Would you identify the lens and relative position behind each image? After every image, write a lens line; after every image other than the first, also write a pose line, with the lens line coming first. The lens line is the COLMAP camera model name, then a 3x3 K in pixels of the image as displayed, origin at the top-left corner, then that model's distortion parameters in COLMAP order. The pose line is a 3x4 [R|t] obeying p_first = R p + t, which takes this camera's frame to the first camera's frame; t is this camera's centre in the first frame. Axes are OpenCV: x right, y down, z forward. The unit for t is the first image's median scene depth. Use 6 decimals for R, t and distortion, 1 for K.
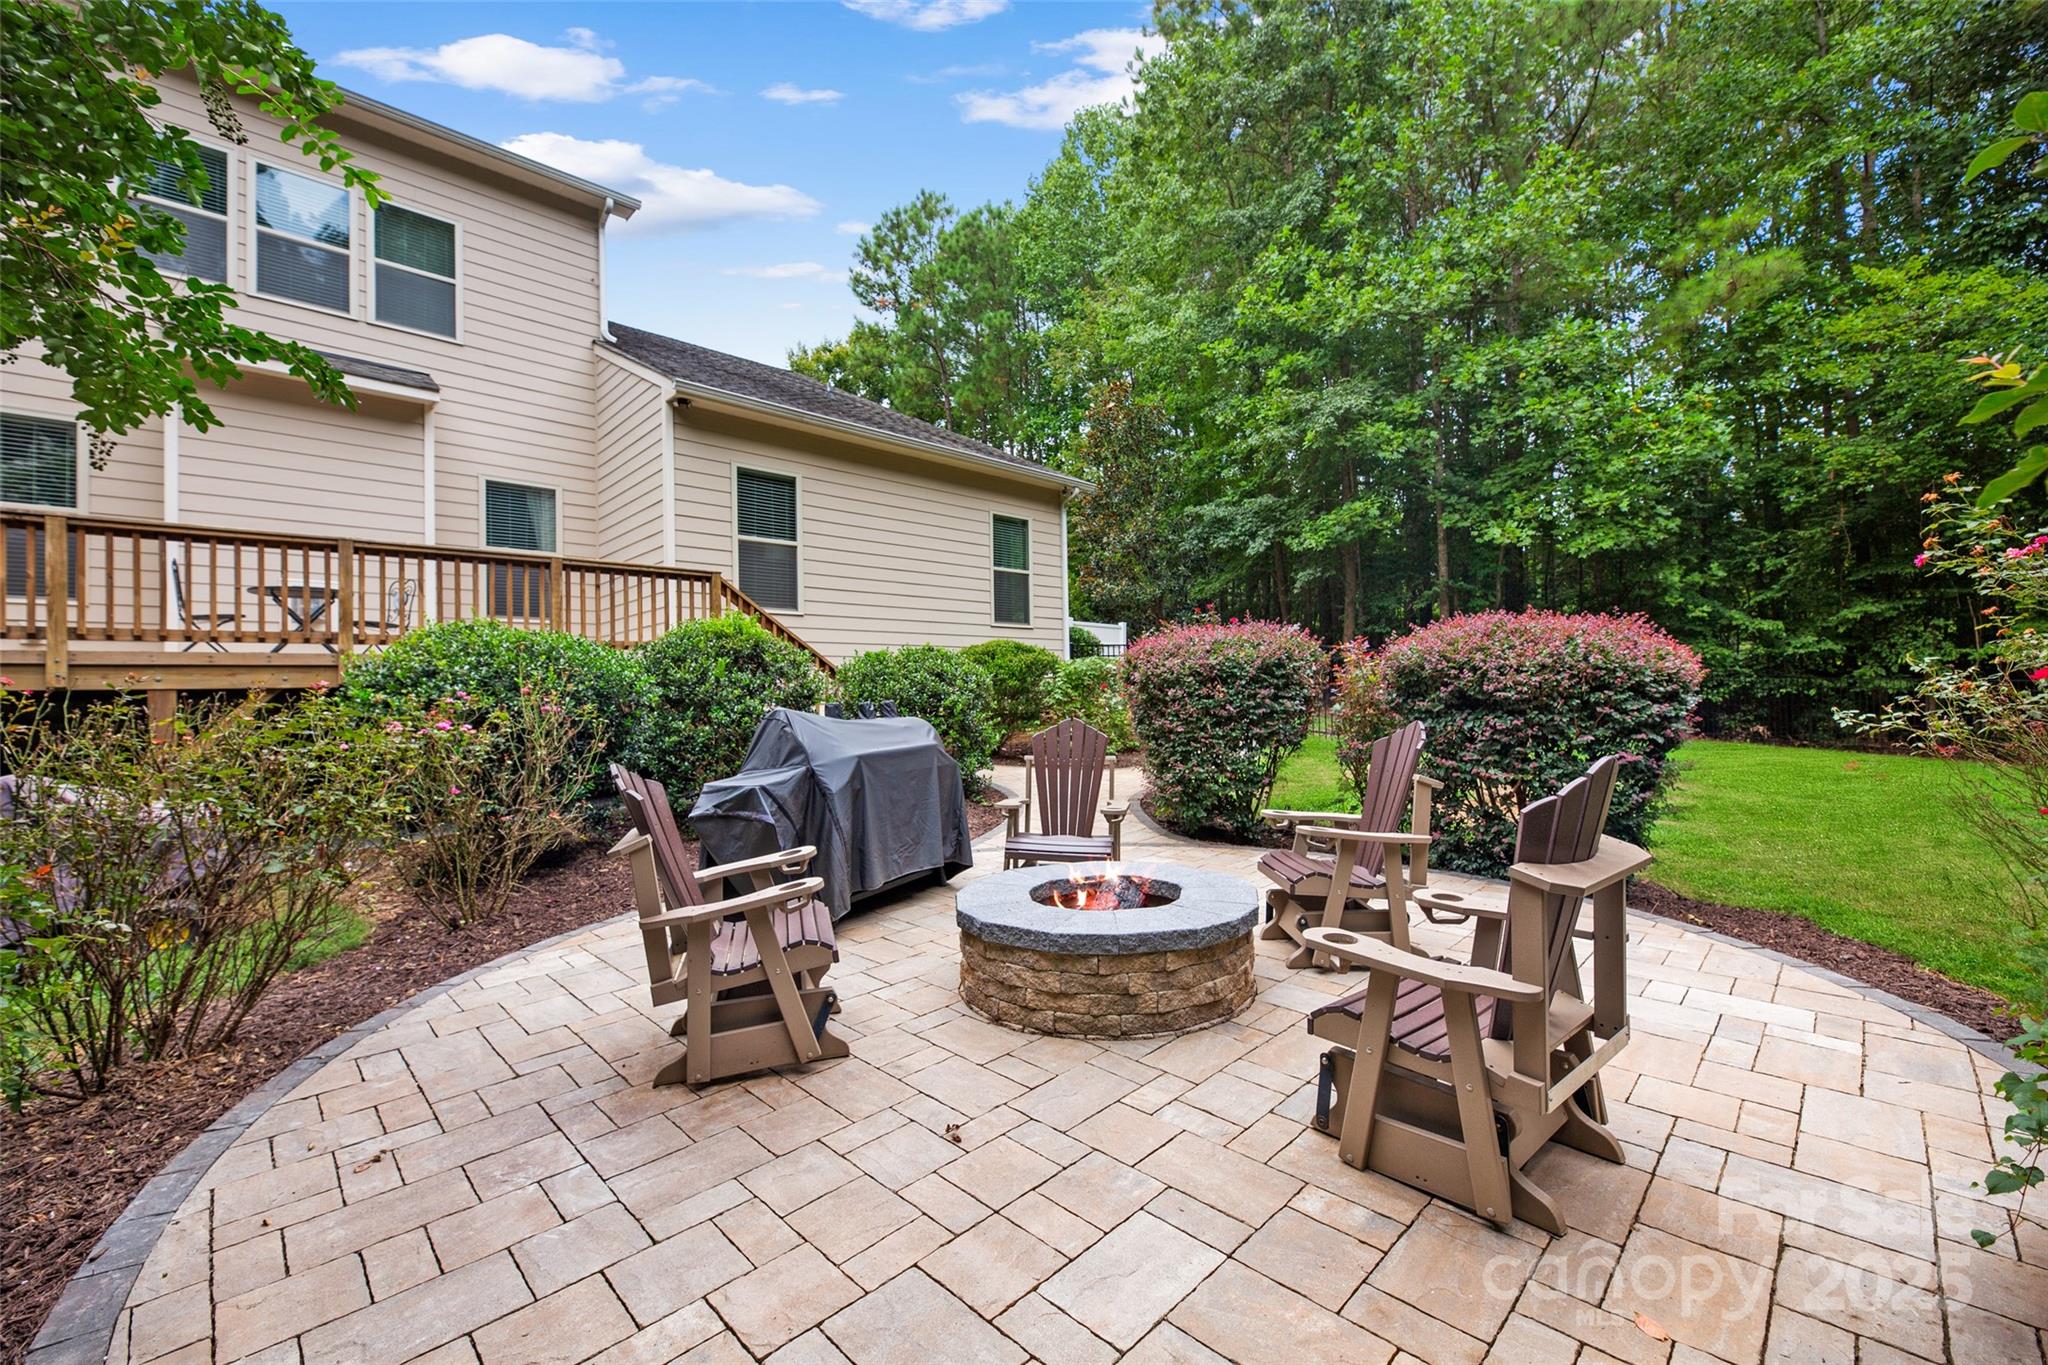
lens RADIAL K [[809.1, 0, 912.4], [0, 809.1, 692.8], [0, 0, 1]] dist [0.000362, 0.000000]
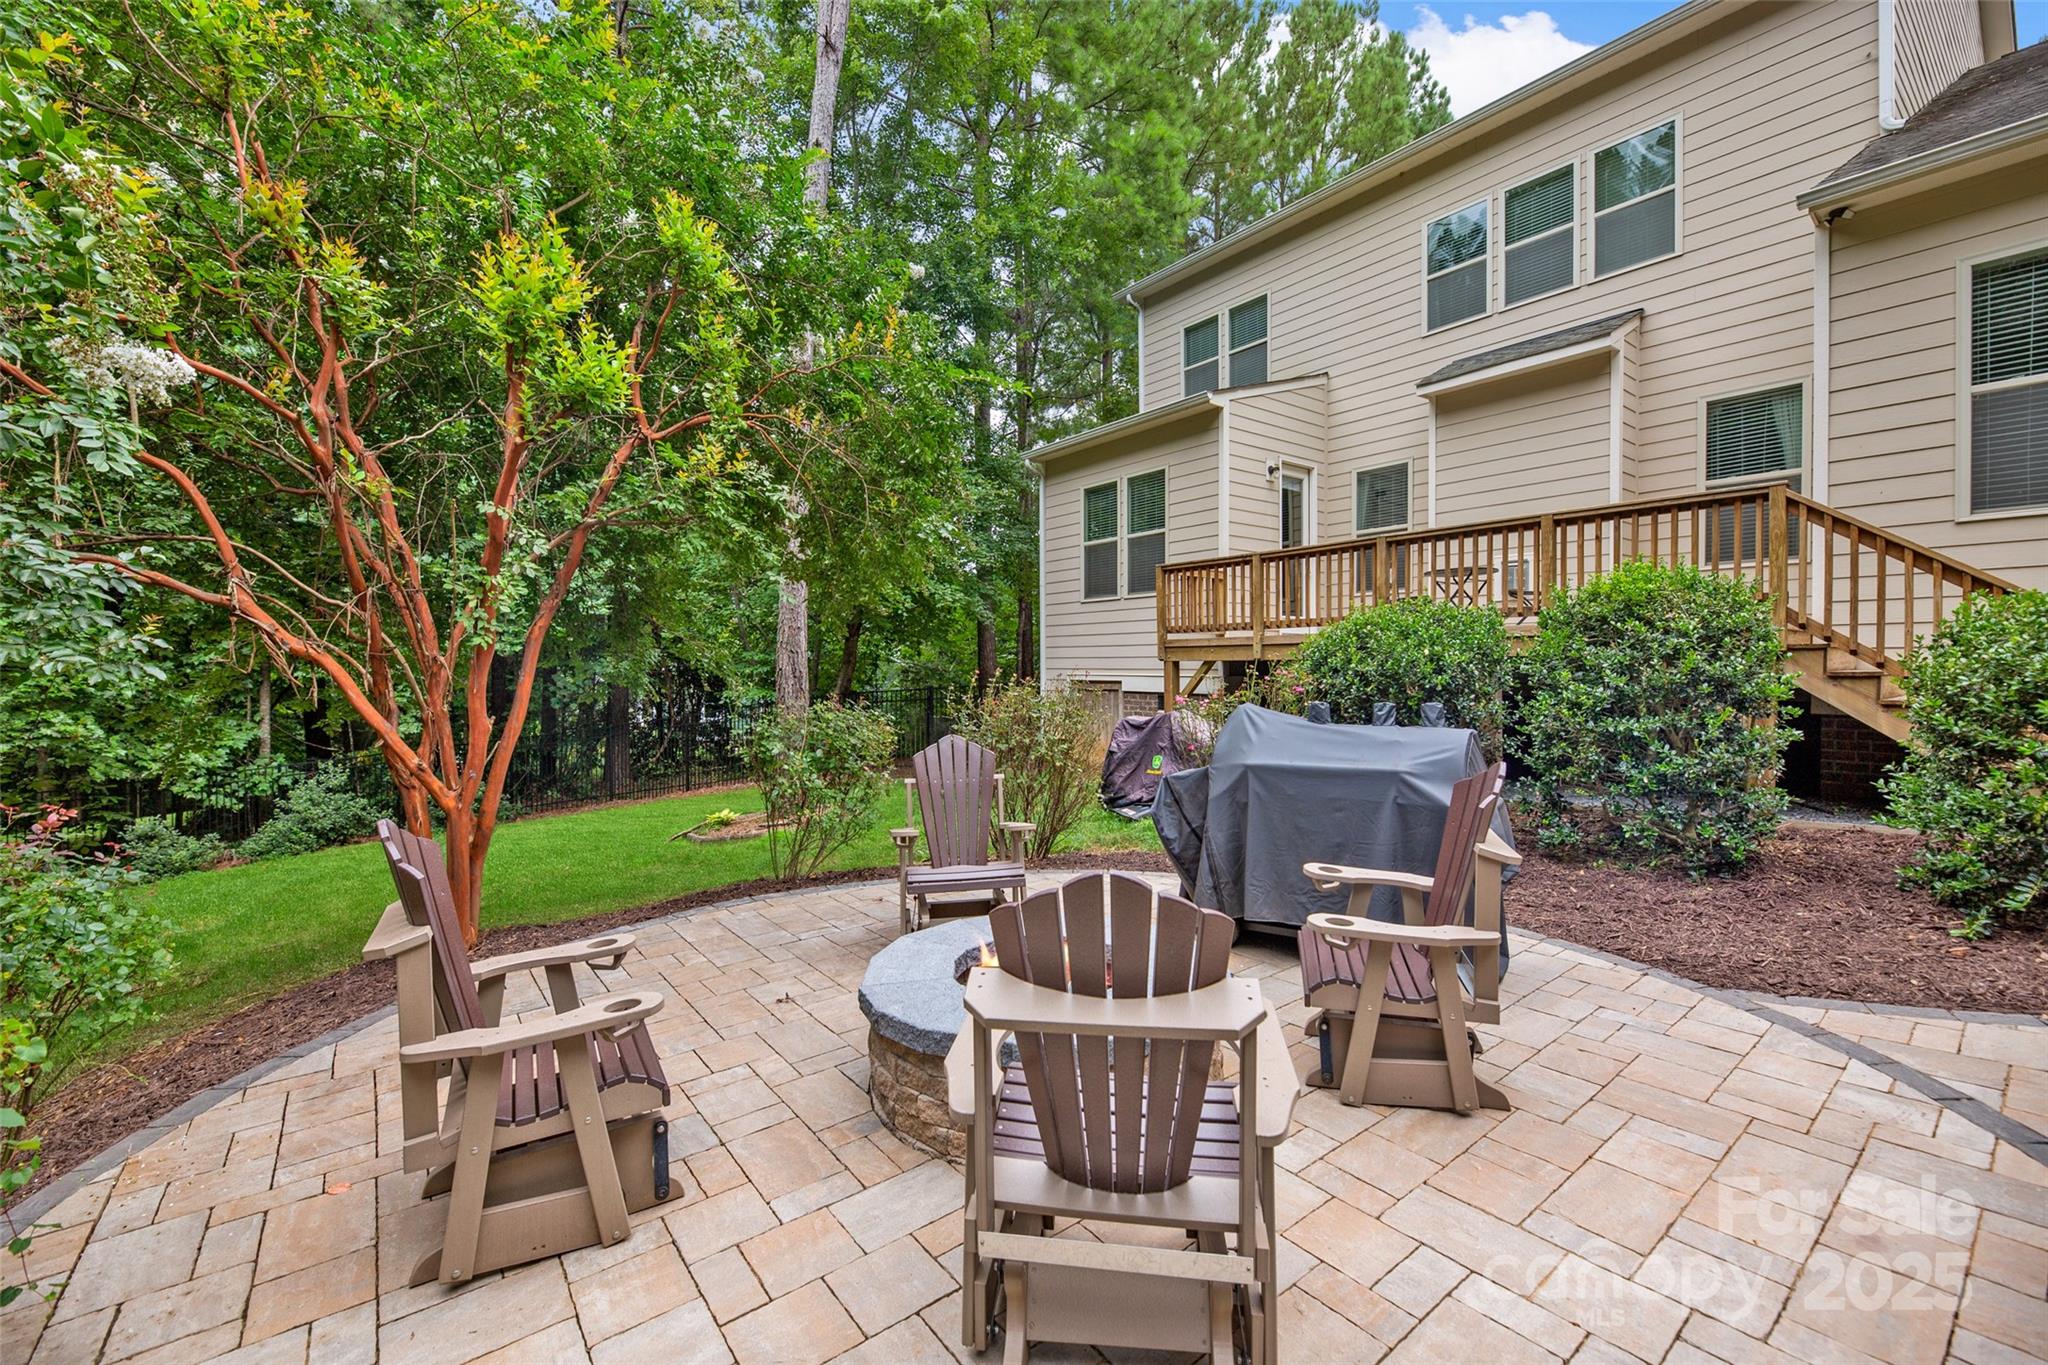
lens RADIAL K [[844.0, 0, 1024.8], [0, 844.0, 657.1], [0, 0, 1]] dist [-0.000462, -0.000063]
pose [[-0.042155, 0.002214, -0.999109, 0.385270], [0.001598, 0.999996, 0.002148, -0.013511], [0.999110, -0.001506, -0.042159, 0.380940]]
